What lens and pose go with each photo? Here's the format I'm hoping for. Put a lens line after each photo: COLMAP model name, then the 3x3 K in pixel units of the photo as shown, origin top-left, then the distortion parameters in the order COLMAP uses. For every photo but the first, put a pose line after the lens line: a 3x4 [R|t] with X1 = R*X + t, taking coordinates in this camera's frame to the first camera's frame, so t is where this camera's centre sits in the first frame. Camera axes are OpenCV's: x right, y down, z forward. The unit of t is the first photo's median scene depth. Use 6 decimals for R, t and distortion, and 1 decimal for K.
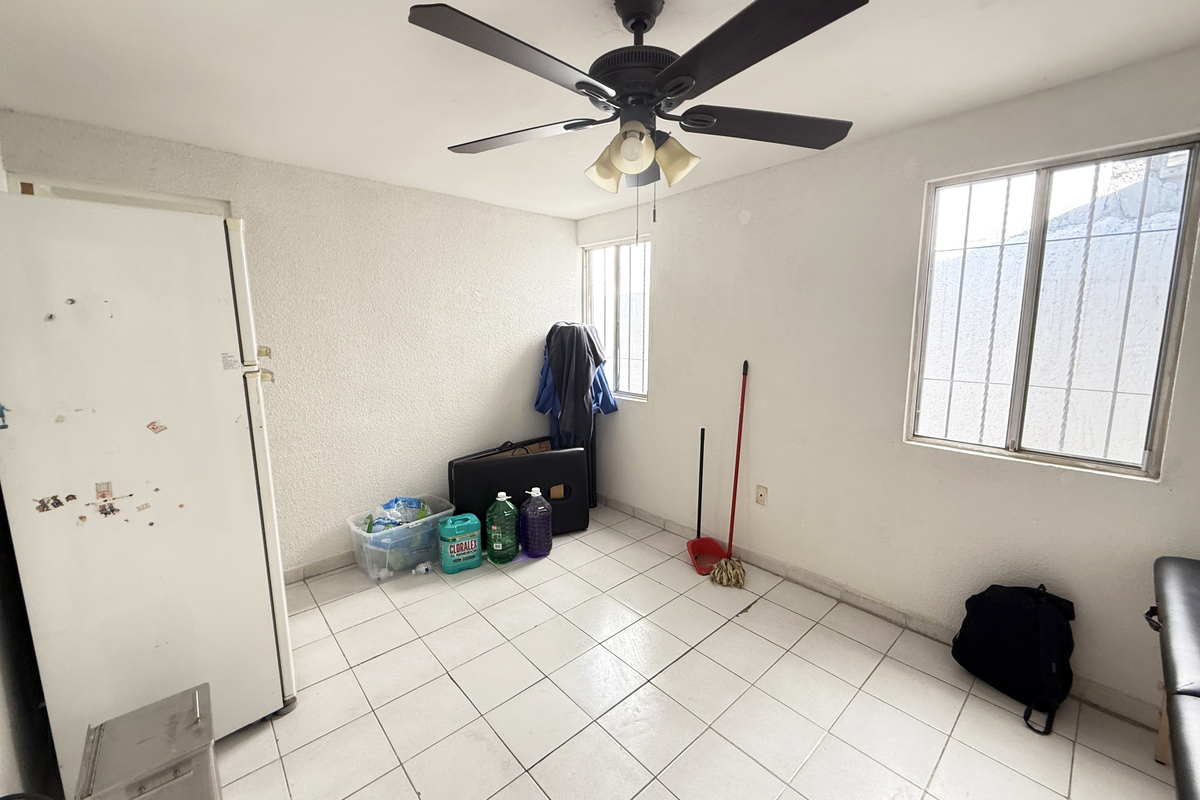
lens RADIAL K [[476.8, 0, 600.0], [0, 476.8, 400.0], [0, 0, 1]] dist [0.000721, 0.000399]
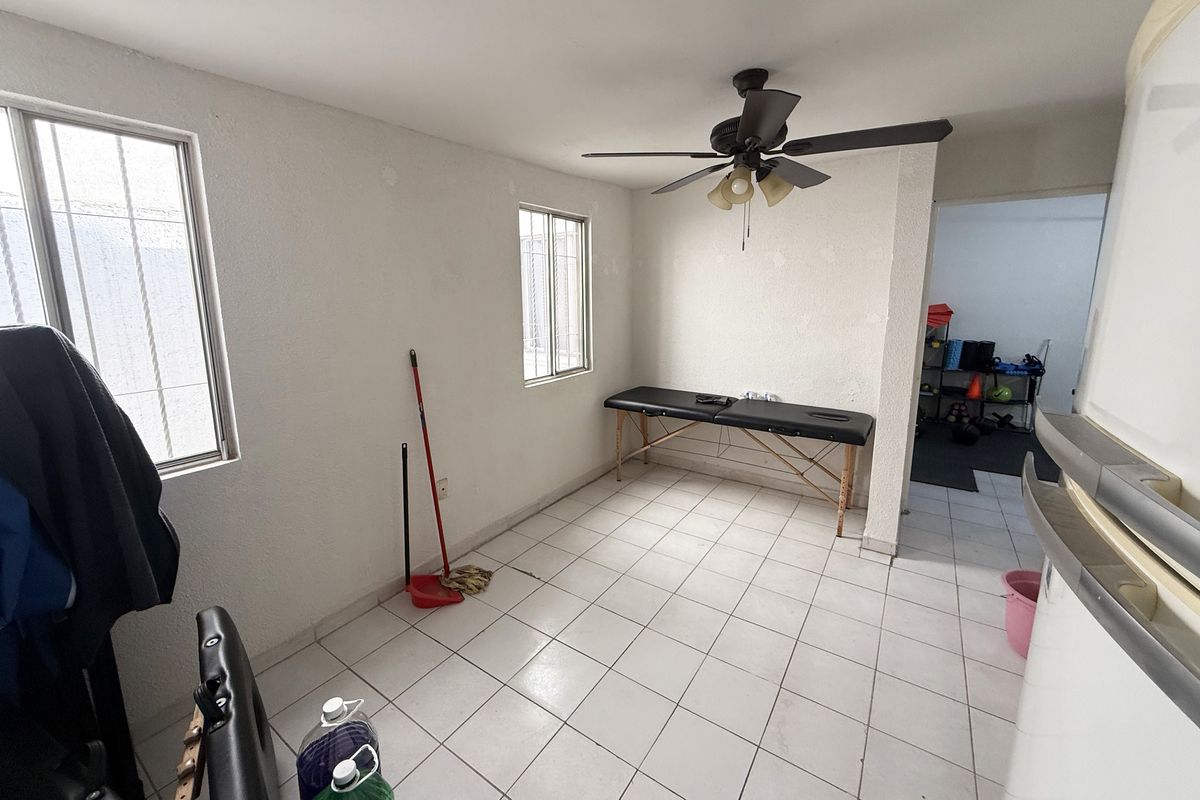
lens RADIAL K [[481.6, 0, 596.3], [0, 481.6, 373.6], [0, 0, 1]] dist [0.003052, 0.000583]
pose [[-0.238516, -0.164590, 0.957090, -0.649929], [0.157388, 0.965953, 0.205337, -0.178733], [-0.958300, 0.199610, -0.204491, 0.934180]]
